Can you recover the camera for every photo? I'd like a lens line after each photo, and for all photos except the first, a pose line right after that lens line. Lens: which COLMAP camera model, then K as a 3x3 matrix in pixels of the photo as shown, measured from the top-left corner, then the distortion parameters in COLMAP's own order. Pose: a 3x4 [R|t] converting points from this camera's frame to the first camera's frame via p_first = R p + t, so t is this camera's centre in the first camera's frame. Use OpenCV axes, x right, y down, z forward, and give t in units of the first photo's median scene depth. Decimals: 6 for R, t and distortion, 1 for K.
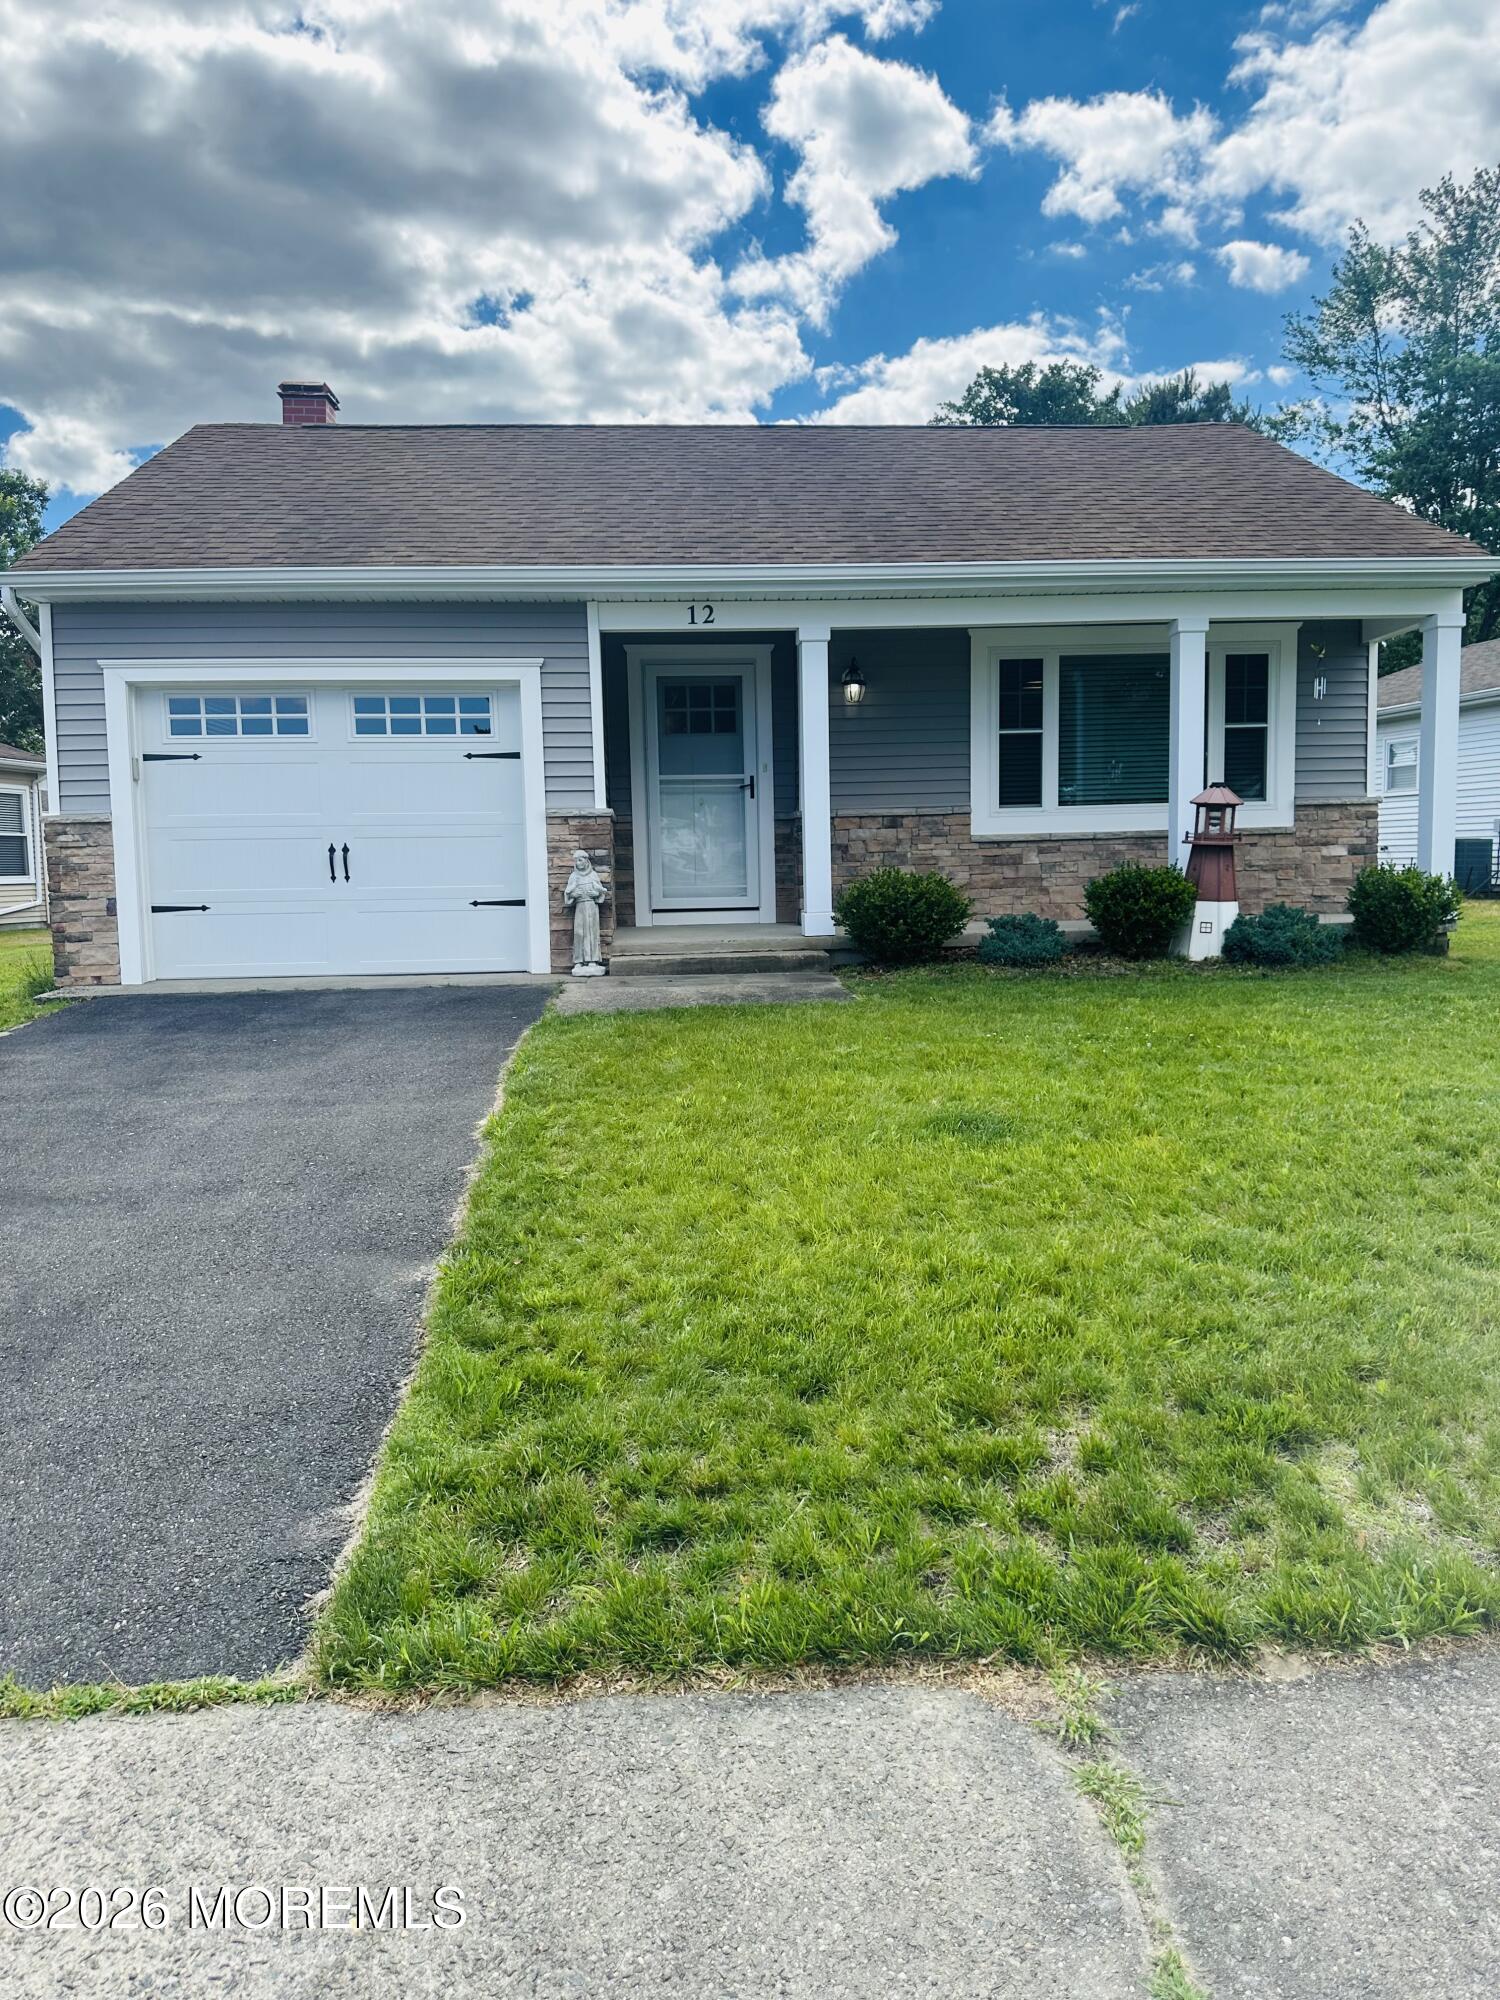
lens RADIAL K [[1392.6, 0, 782.5], [0, 1392.6, 1025.7], [0, 0, 1]] dist [0.046384, -0.137701]
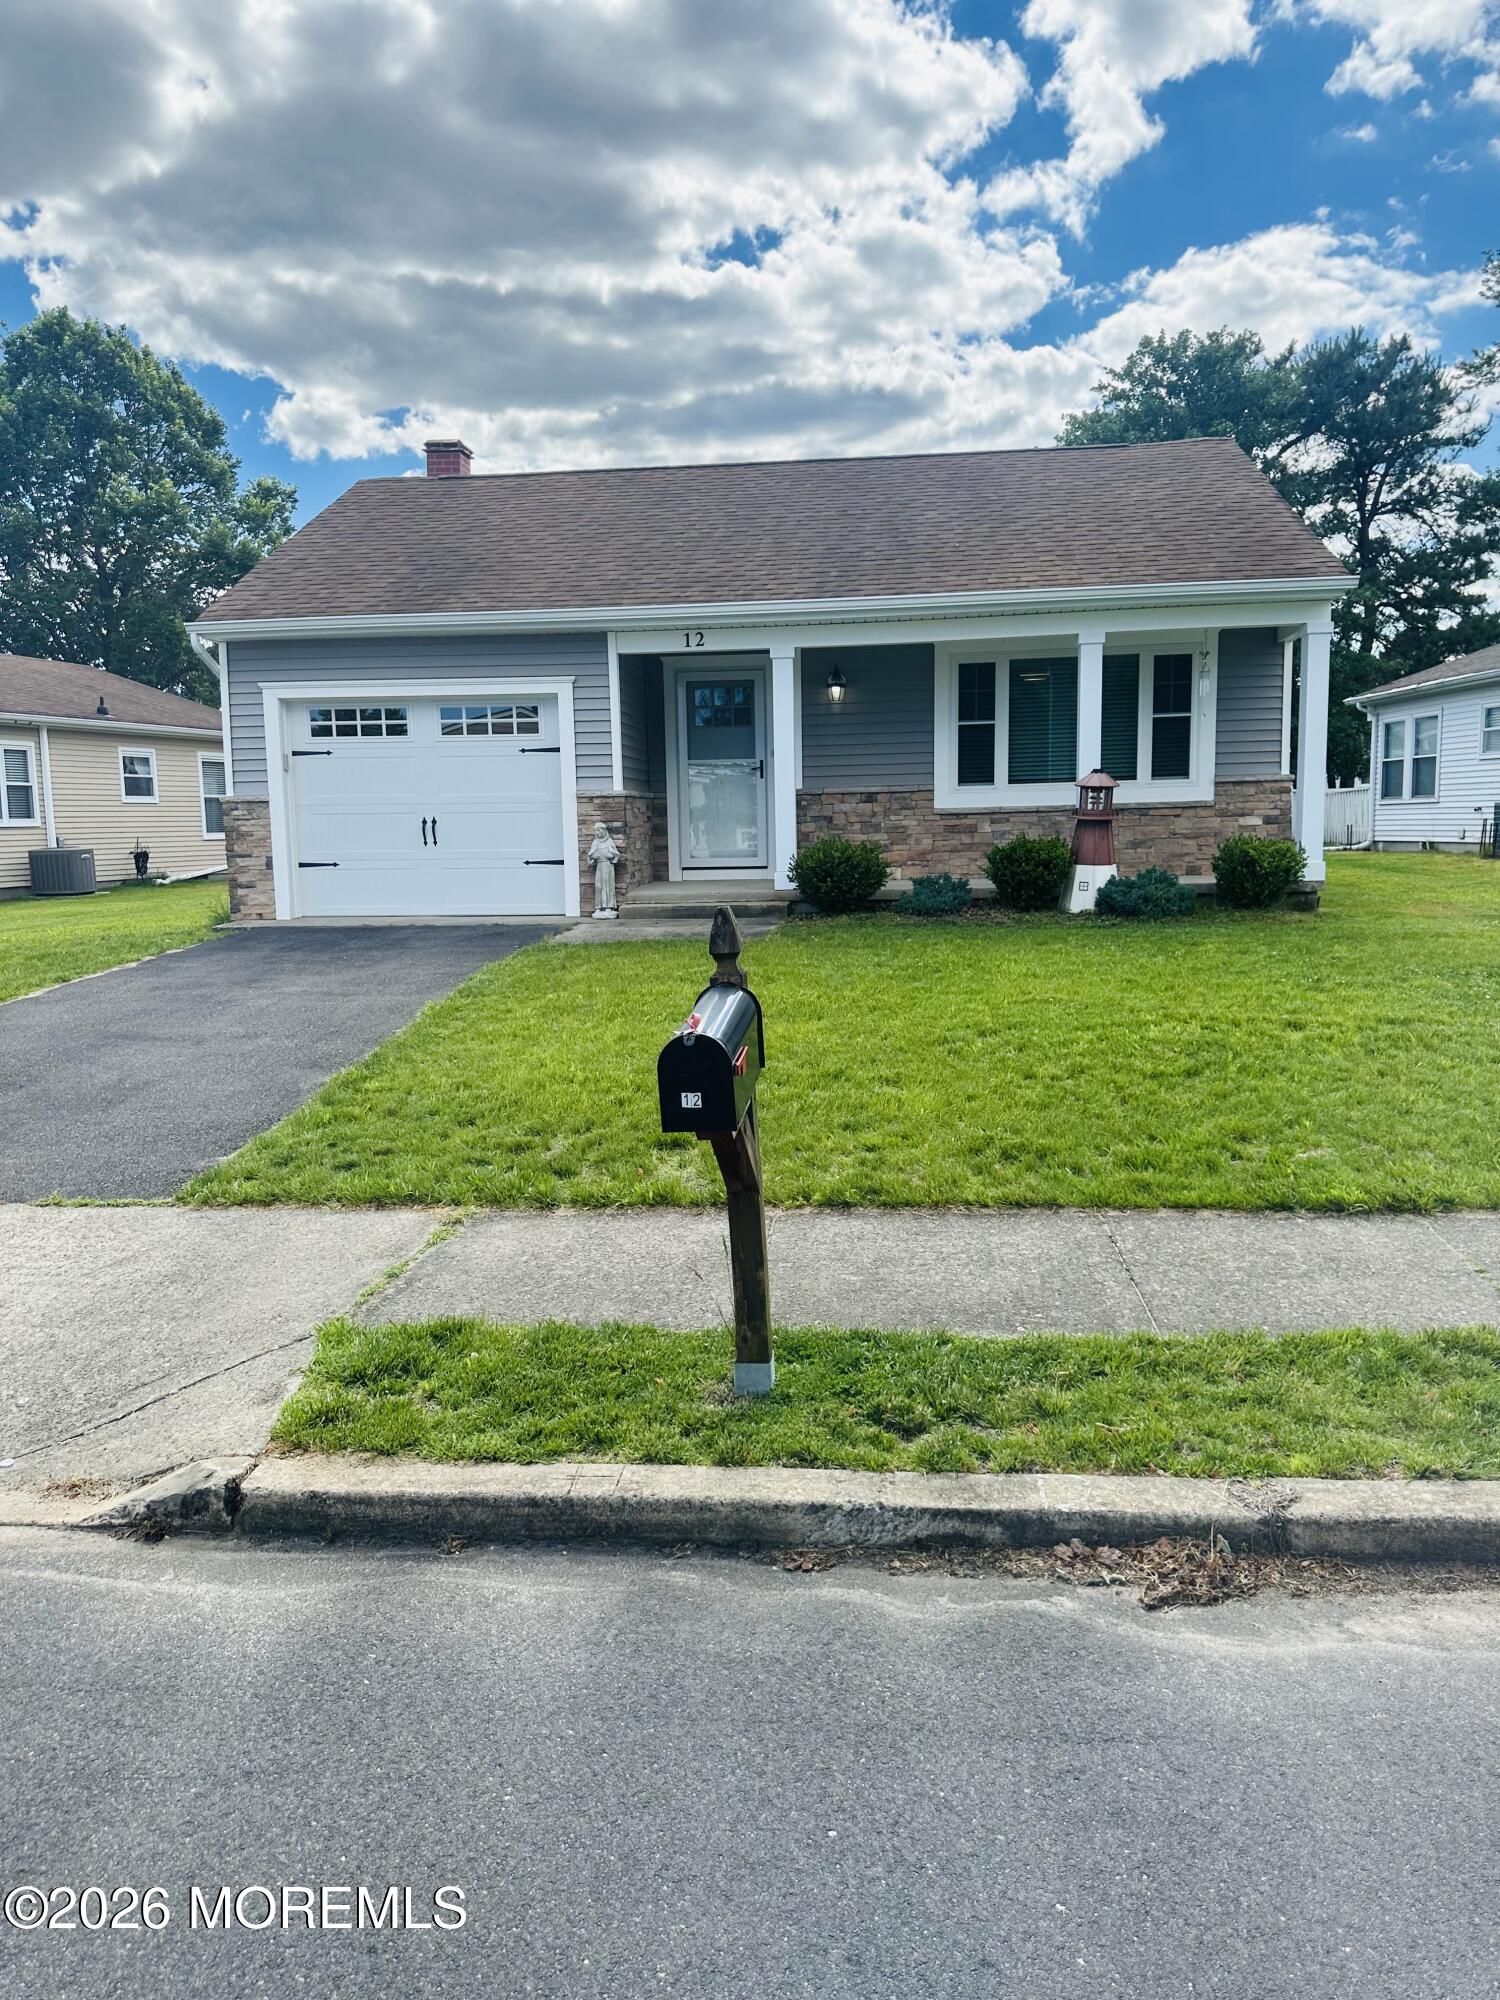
lens RADIAL K [[1406.0, 0, 758.1], [0, 1406.0, 1014.5], [0, 0, 1]] dist [0.058443, -0.069646]
pose [[0.982950, 0.027299, -0.181838, 0.244736], [-0.022013, 0.999276, 0.031024, 0.010139], [0.182553, -0.026493, 0.982839, -0.279741]]
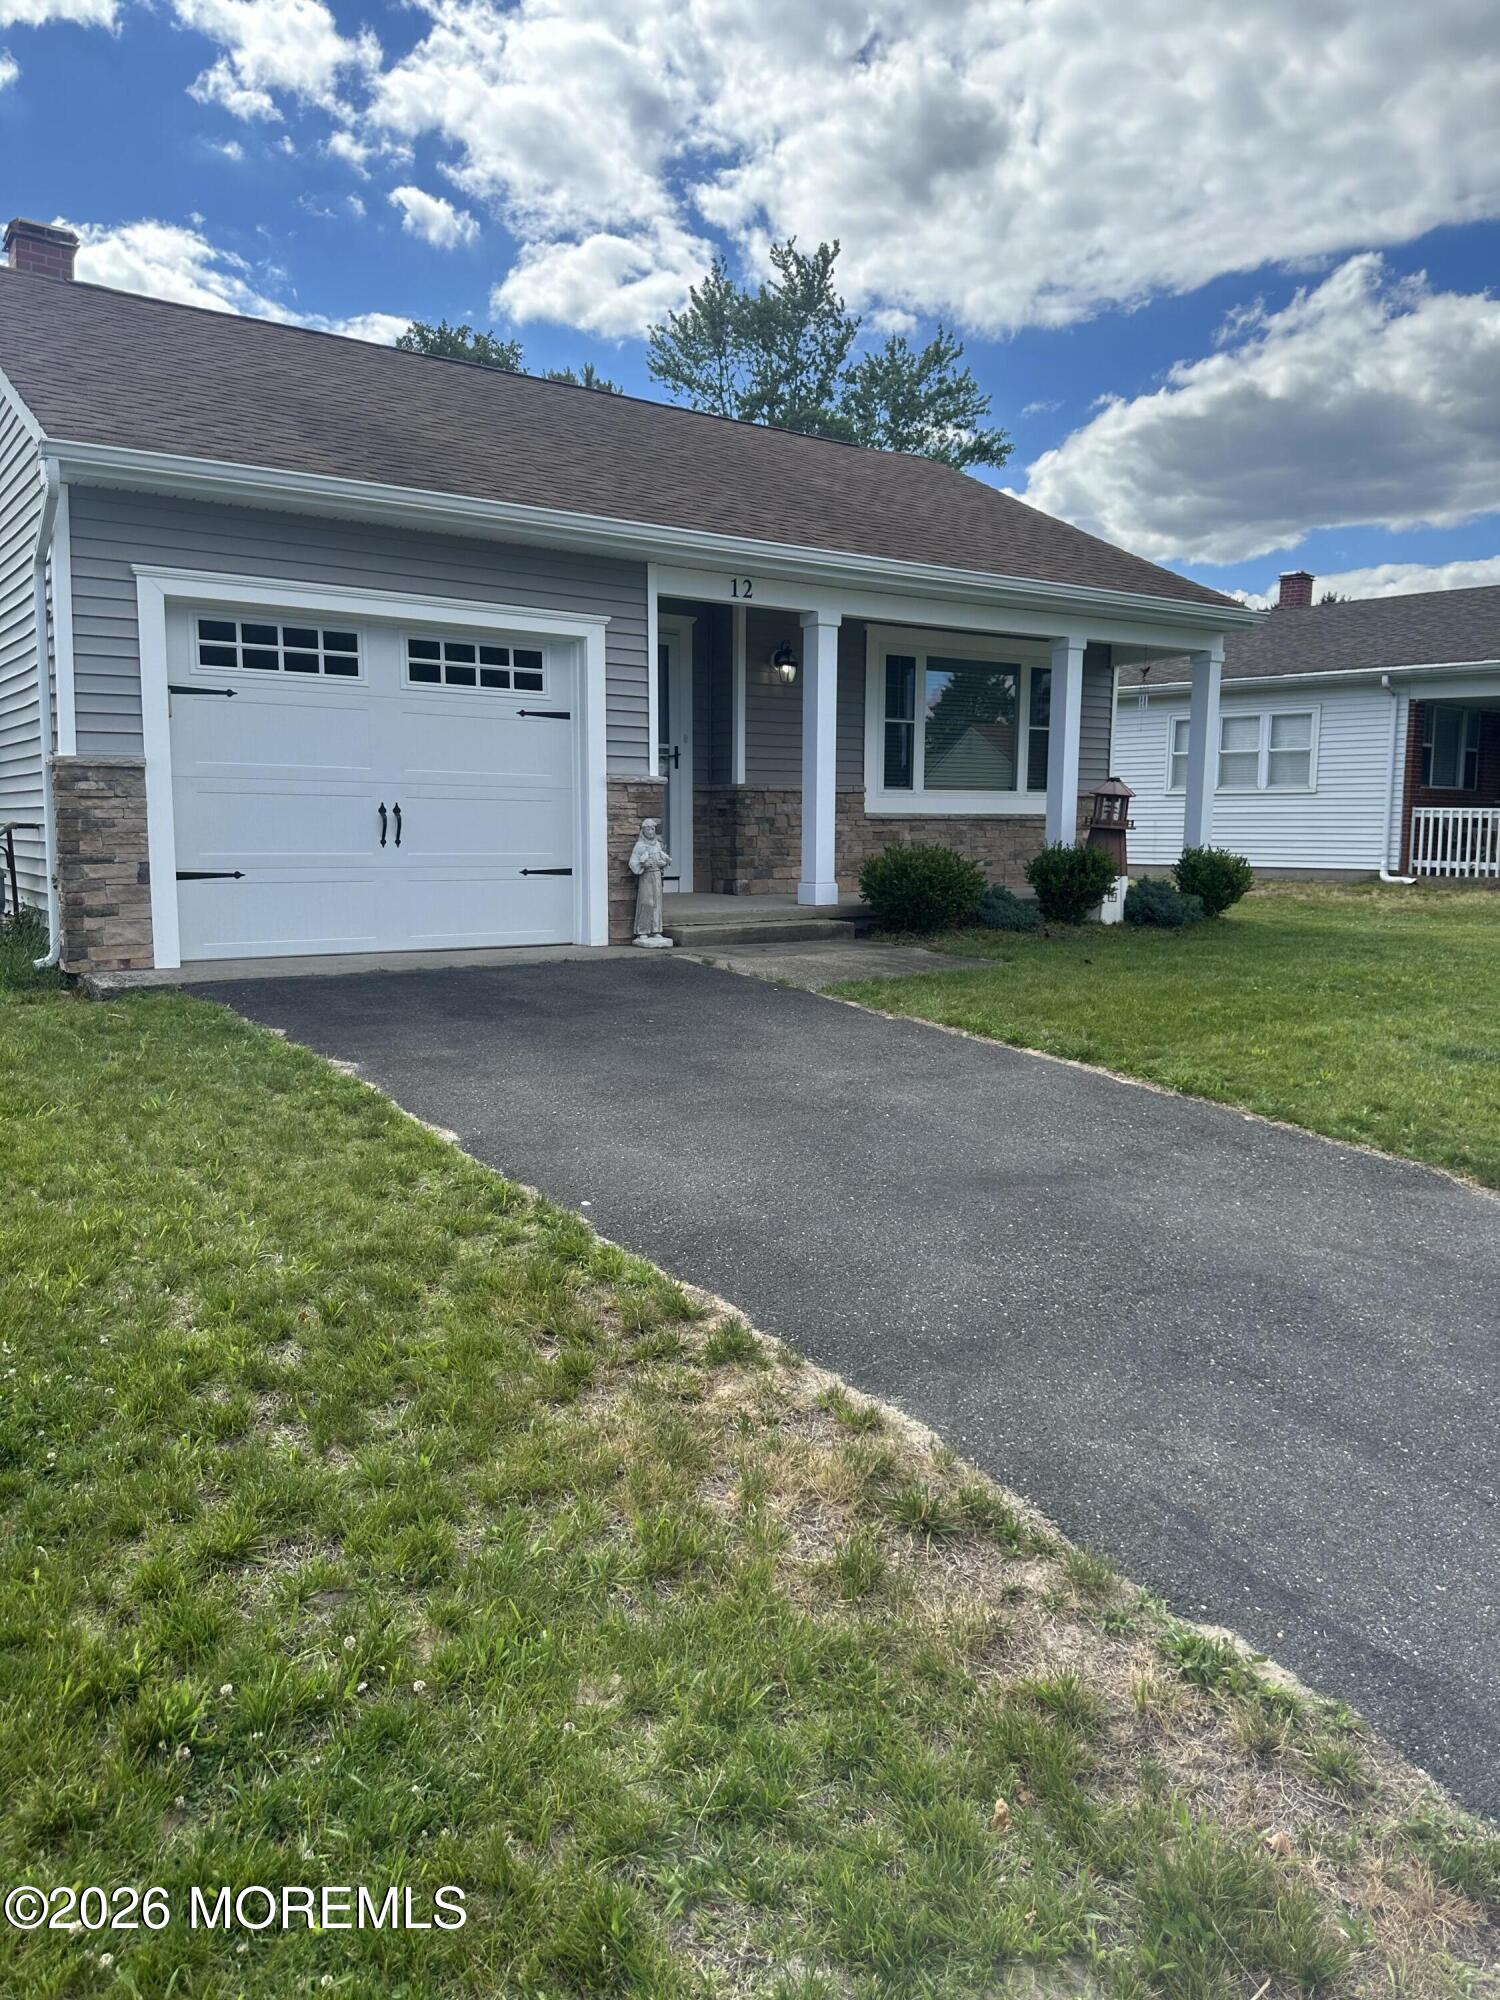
lens RADIAL K [[1410.9, 0, 798.7], [0, 1410.9, 1067.9], [0, 0, 1]] dist [-0.000948, -0.010492]
pose [[0.844704, -0.064316, 0.531356, -0.585114], [0.036809, 0.997384, 0.062207, -0.008731], [-0.533967, -0.032988, 0.844862, 0.098055]]
